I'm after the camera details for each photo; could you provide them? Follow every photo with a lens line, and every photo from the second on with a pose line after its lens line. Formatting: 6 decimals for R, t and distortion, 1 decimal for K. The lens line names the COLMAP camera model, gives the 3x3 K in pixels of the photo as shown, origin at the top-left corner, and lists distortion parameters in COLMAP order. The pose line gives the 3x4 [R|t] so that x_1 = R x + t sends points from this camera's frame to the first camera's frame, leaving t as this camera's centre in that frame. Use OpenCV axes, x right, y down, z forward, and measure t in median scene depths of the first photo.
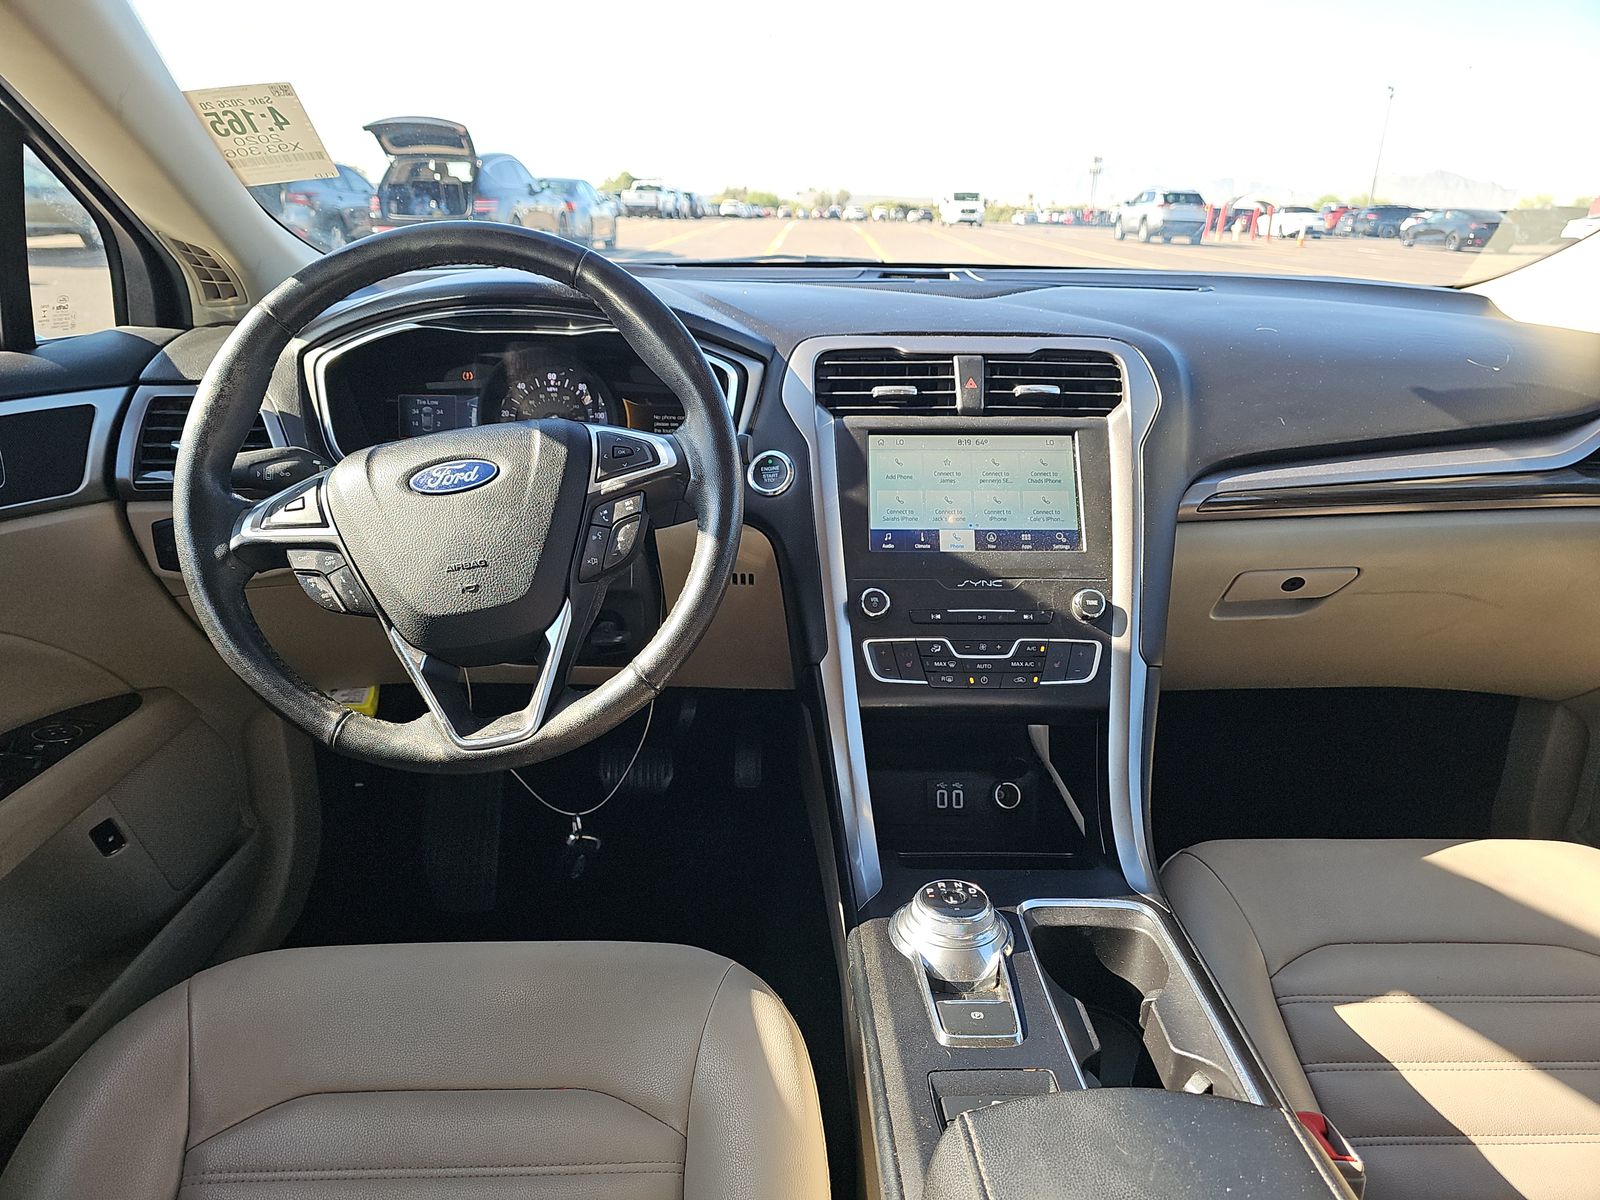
lens RADIAL K [[1037.9, 0, 787.0], [0, 1037.9, 598.1], [0, 0, 1]] dist [0.045915, -0.053331]
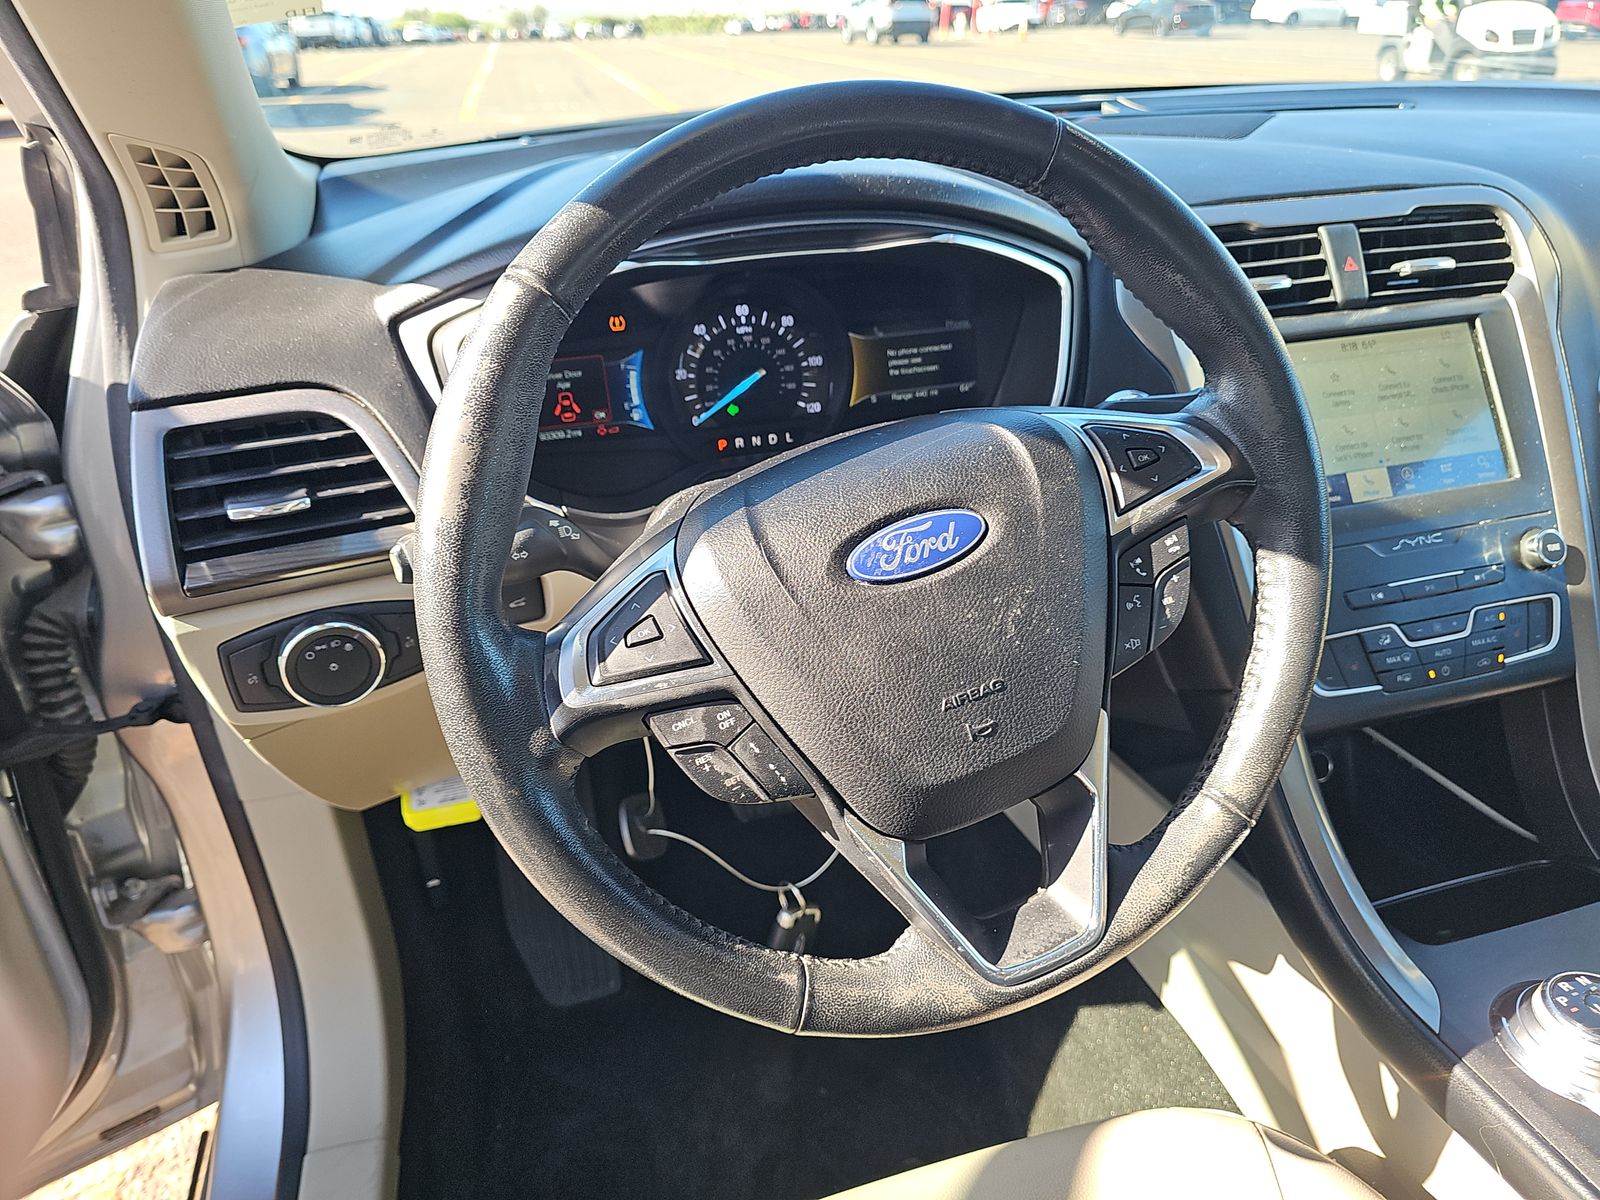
lens RADIAL K [[1065.1, 0, 800.0], [0, 1065.1, 600.0], [0, 0, 1]] dist [0.054362, -0.092558]
pose [[0.969745, -0.156161, 0.187638, -0.398639], [0.128753, 0.980211, 0.150362, -0.147261], [-0.207405, -0.121654, 0.970661, 0.344093]]
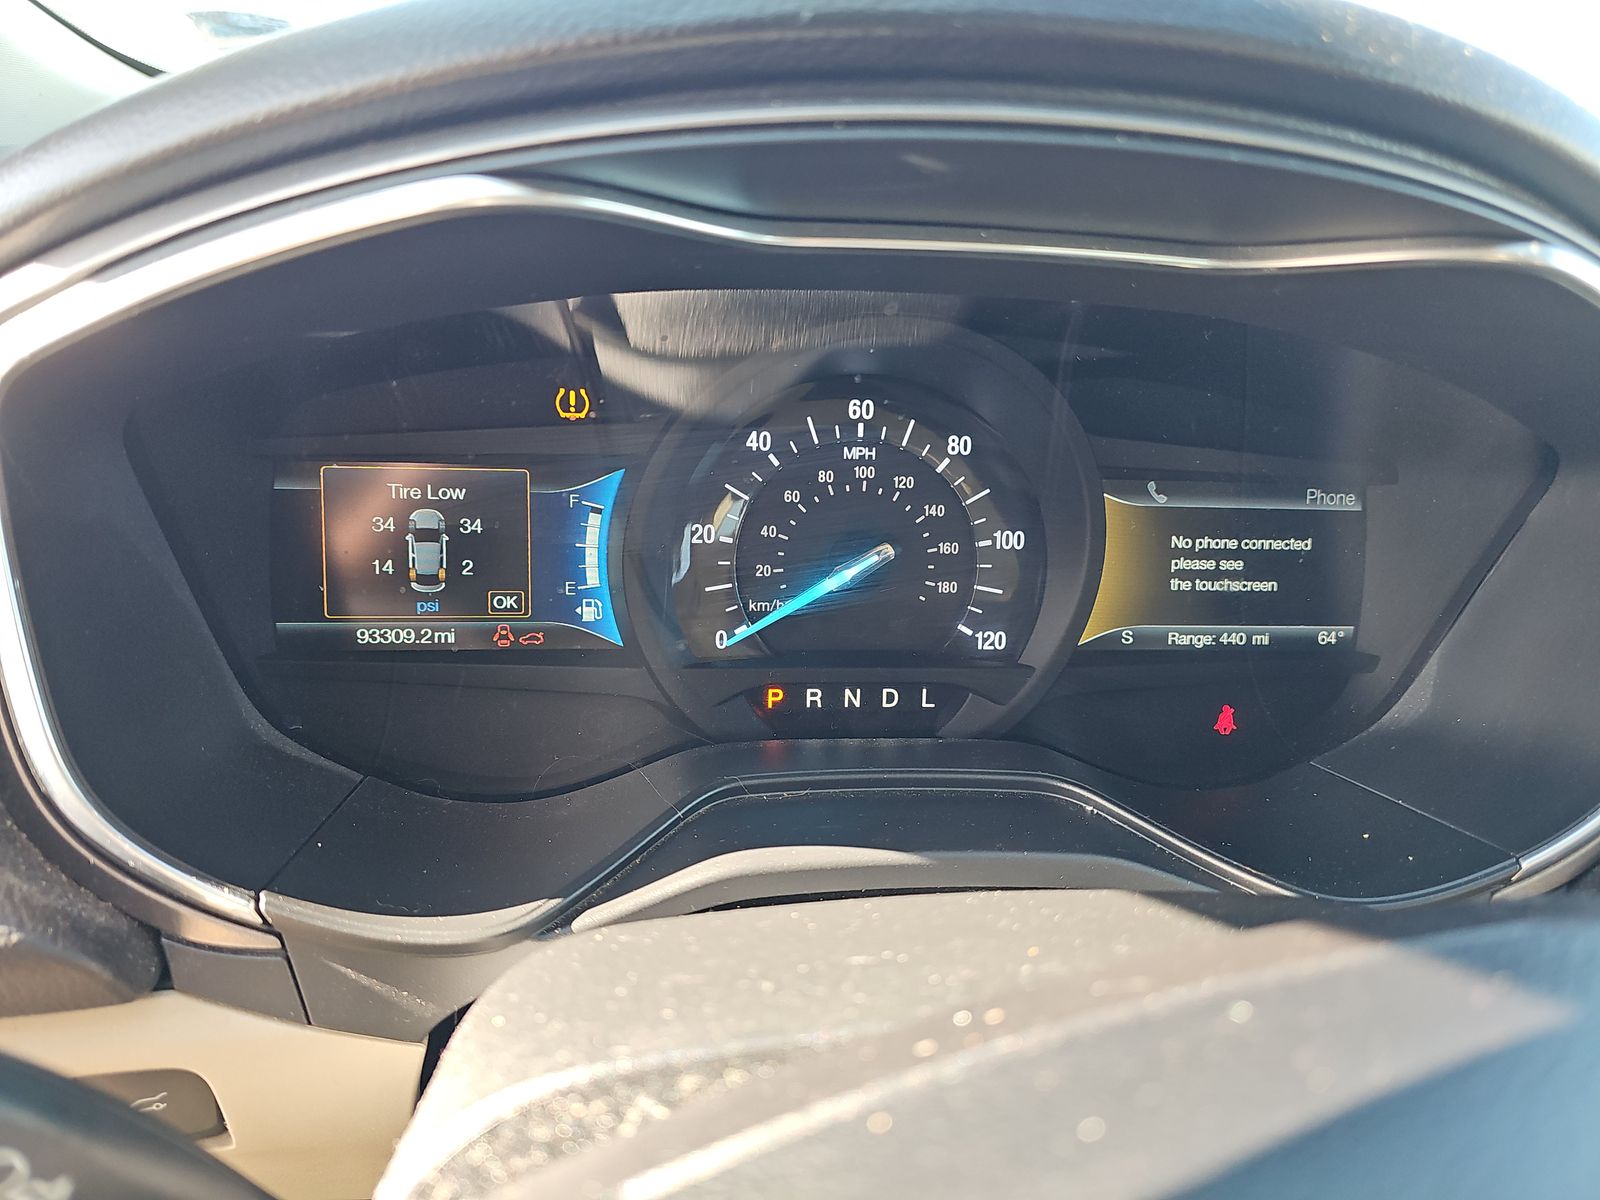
lens RADIAL K [[1037.9, 0, 787.0], [0, 1037.9, 598.1], [0, 0, 1]] dist [0.045915, -0.053331]
pose [[0.994939, -0.000603, 0.100476, -0.316498], [-0.002299, 0.999584, 0.028760, -0.192150], [-0.100451, -0.028845, 0.994524, 0.809803]]
